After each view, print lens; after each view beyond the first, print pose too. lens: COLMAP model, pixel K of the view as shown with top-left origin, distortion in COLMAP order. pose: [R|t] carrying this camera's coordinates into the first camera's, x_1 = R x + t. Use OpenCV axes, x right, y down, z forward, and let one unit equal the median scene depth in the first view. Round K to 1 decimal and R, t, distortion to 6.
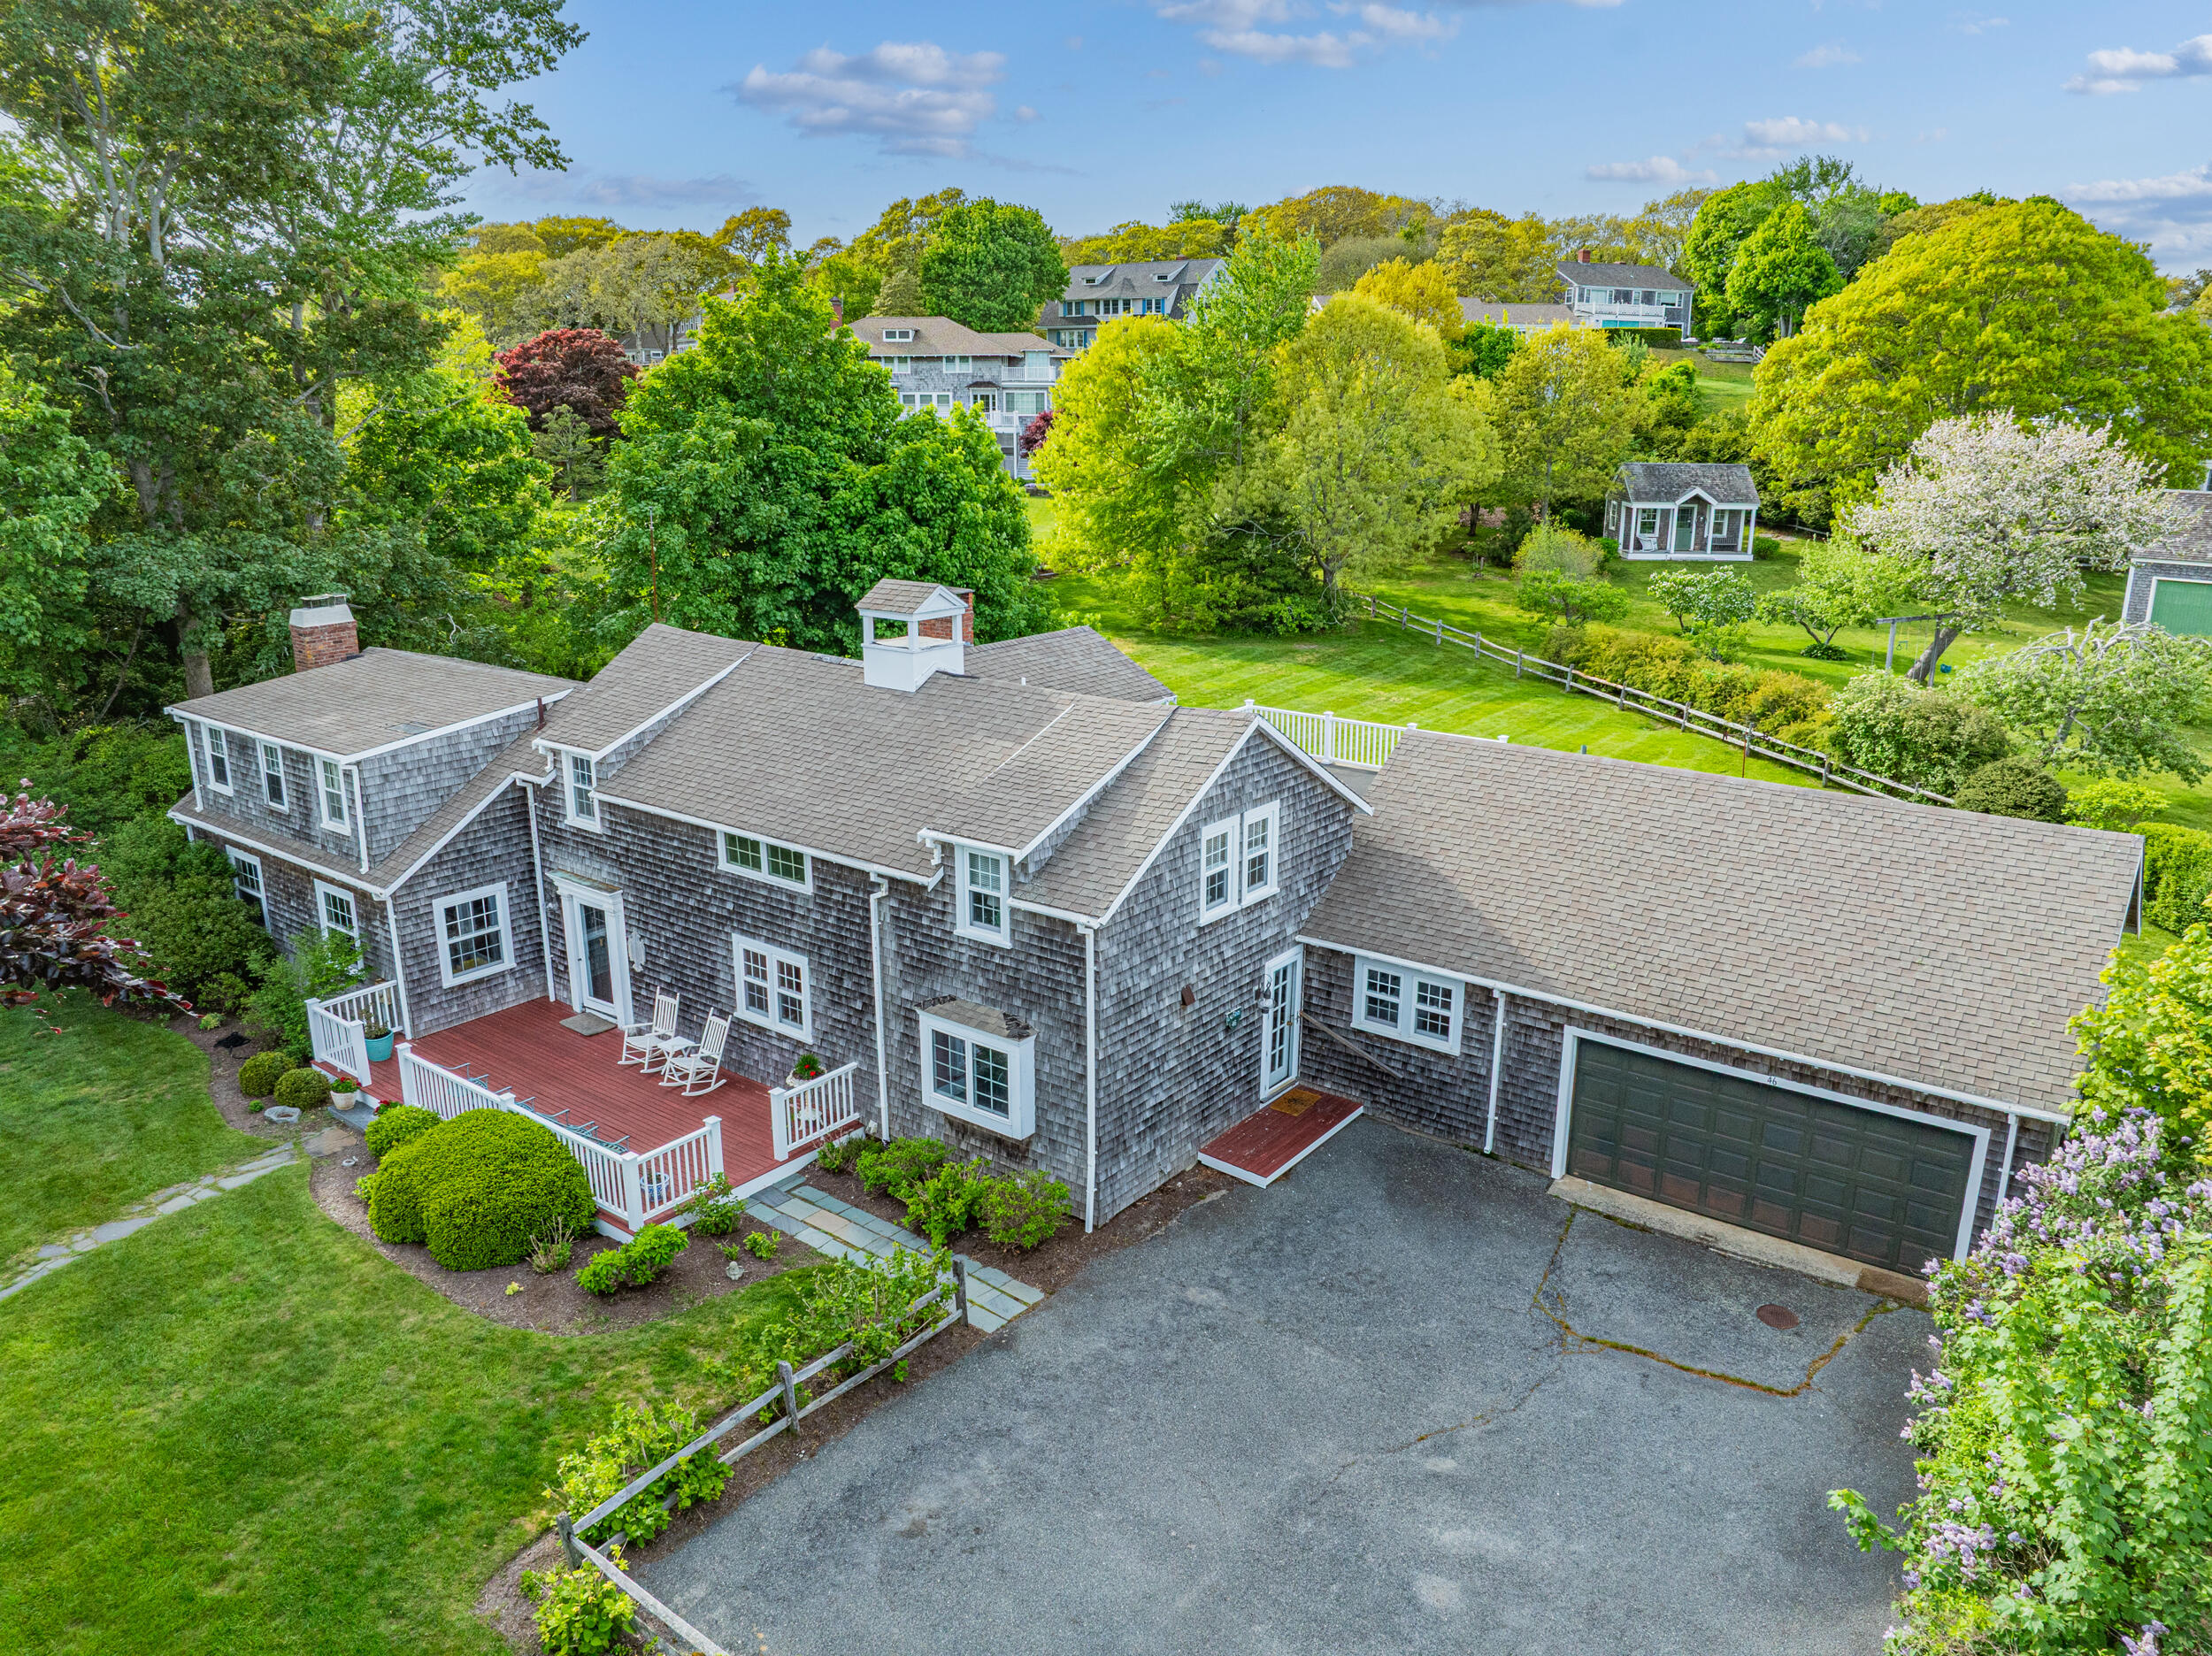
lens RADIAL K [[1528.6, 0, 1106.8], [0, 1528.6, 843.6], [0, 0, 1]] dist [-0.026021, -0.021085]
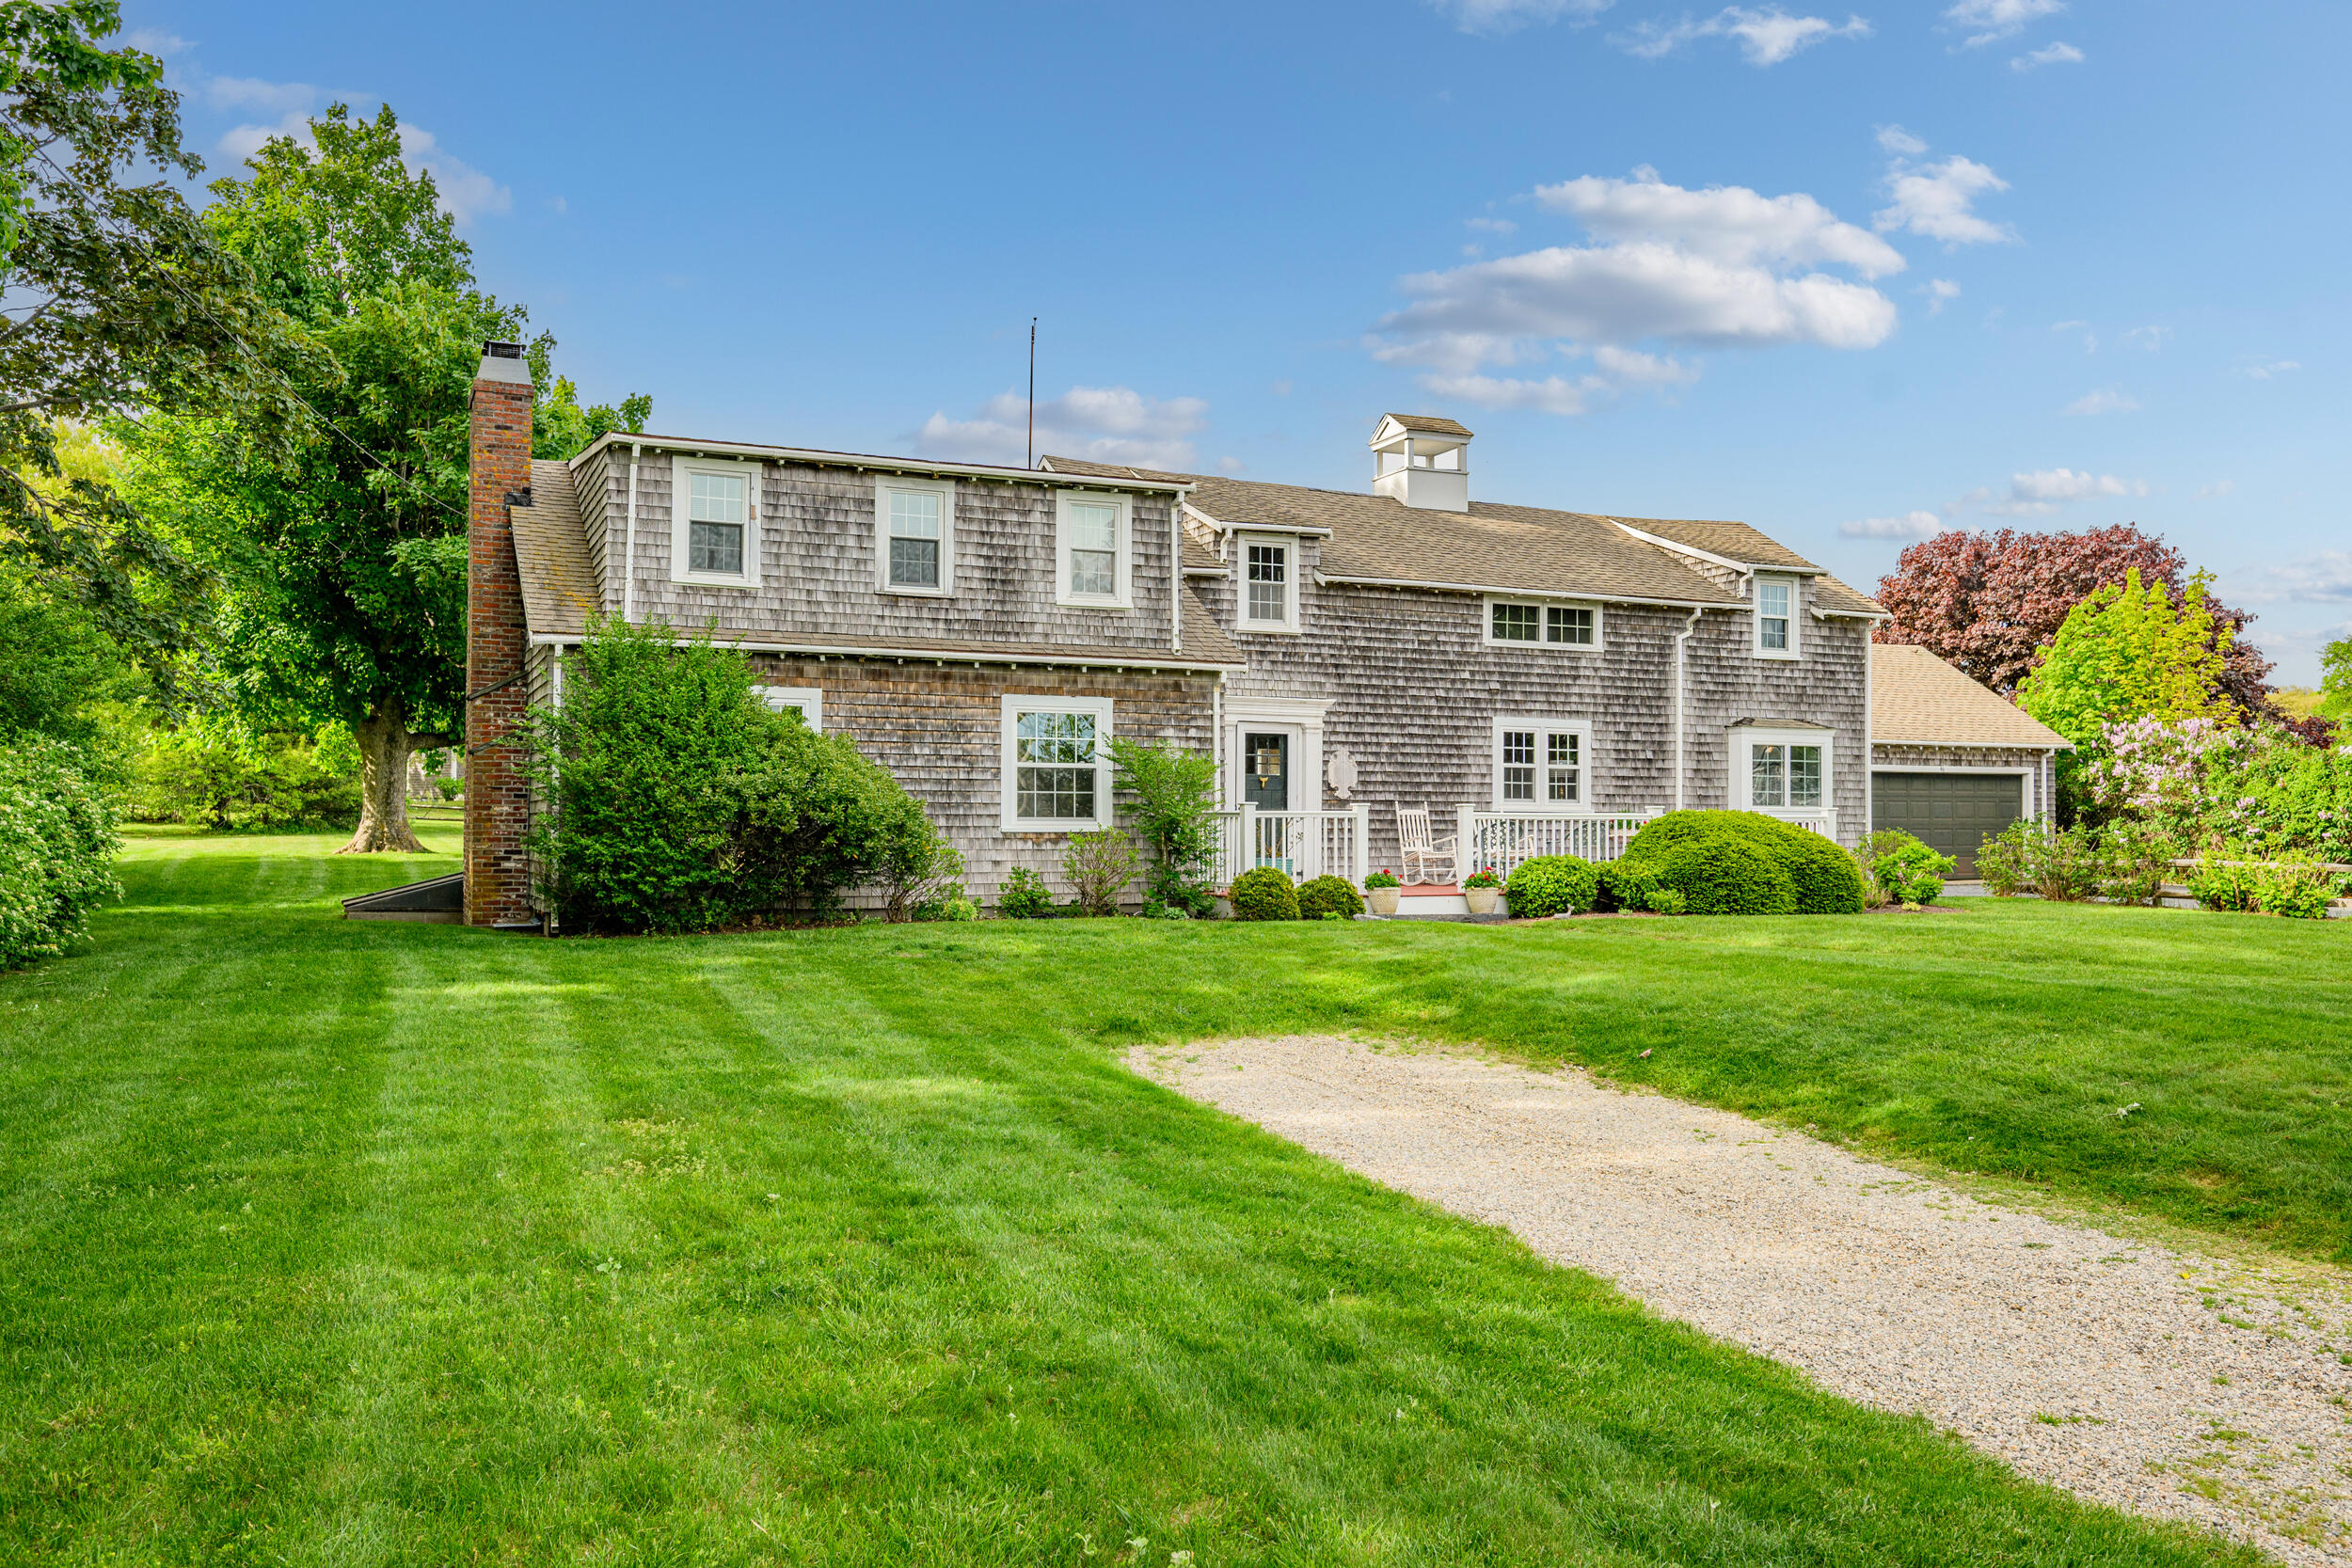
lens RADIAL K [[1814.6, 0, 1175.5], [0, 1814.6, 787.5], [0, 0, 1]] dist [-0.010184, 0.008278]
pose [[0.489315, 0.015613, 0.871967, -1.356199], [0.240218, 0.958750, -0.151969, 0.230570], [-0.838371, 0.283823, 0.465380, 0.680613]]
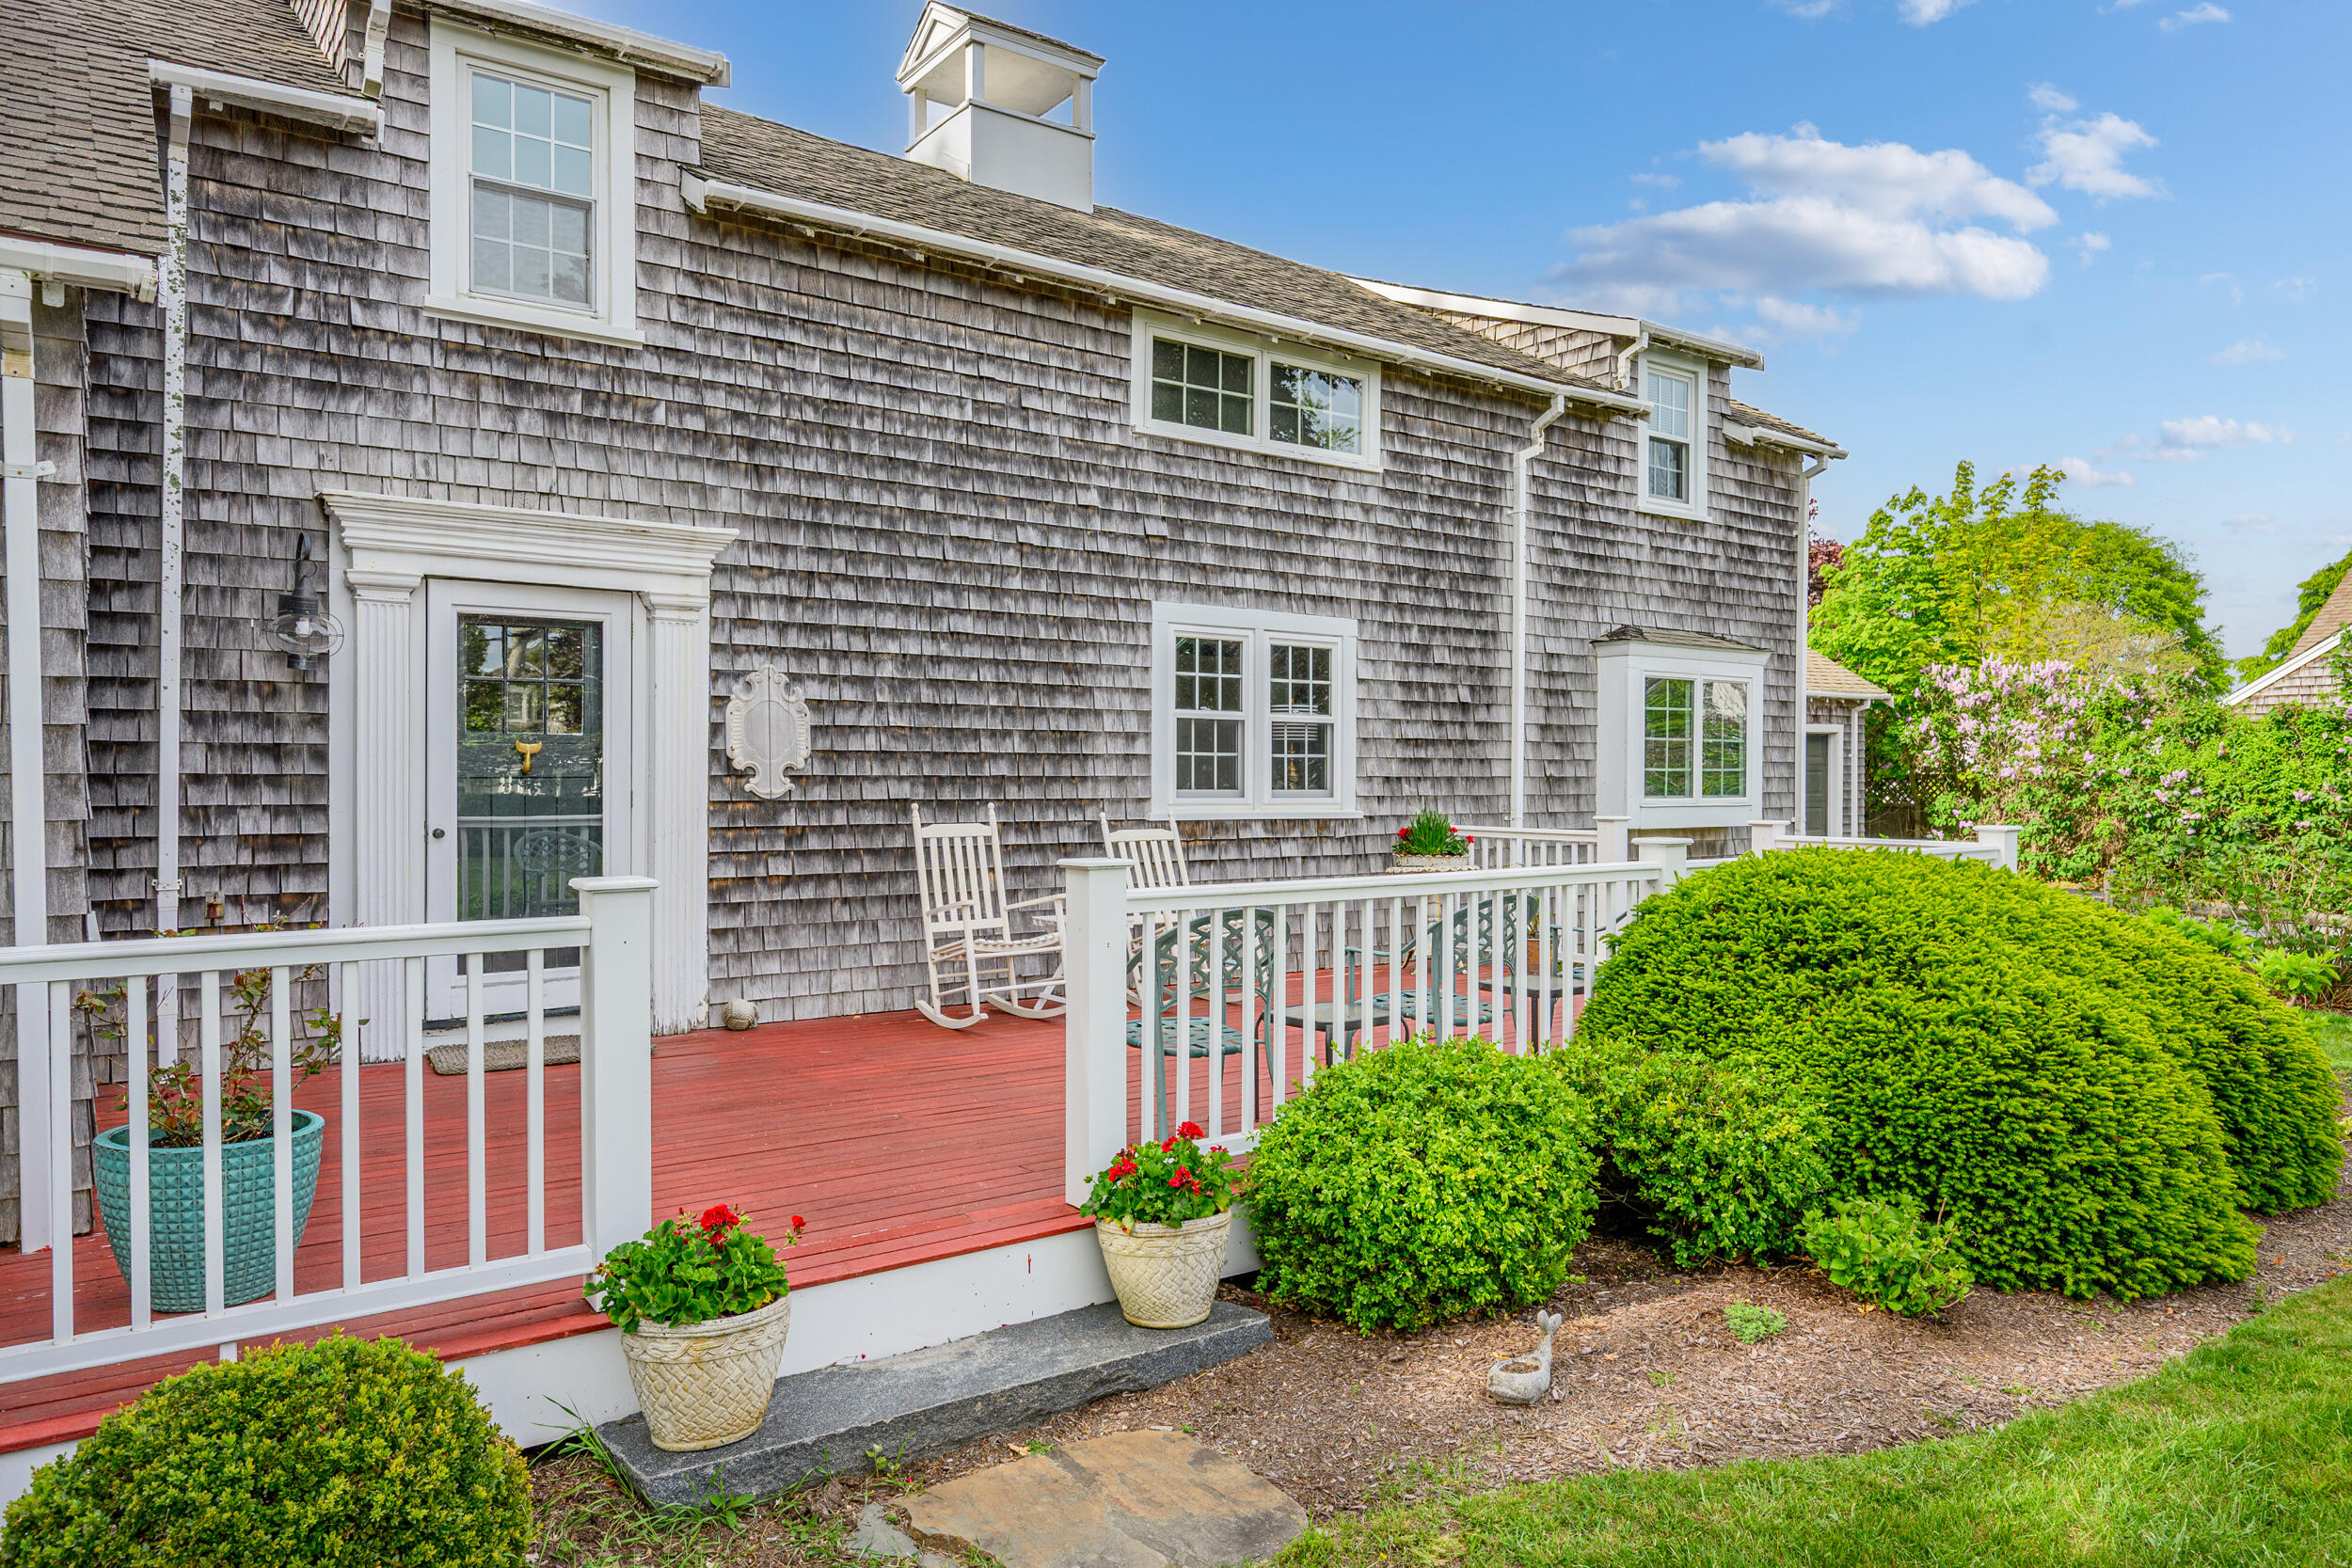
lens RADIAL K [[1519.0, 0, 1175.5], [0, 1519.0, 774.1], [0, 0, 1]] dist [0.004611, -0.003835]
pose [[0.286851, -0.006518, 0.957953, -0.649374], [0.263106, 0.962059, -0.072238, 0.138042], [-0.921136, 0.272764, 0.277682, 0.926988]]
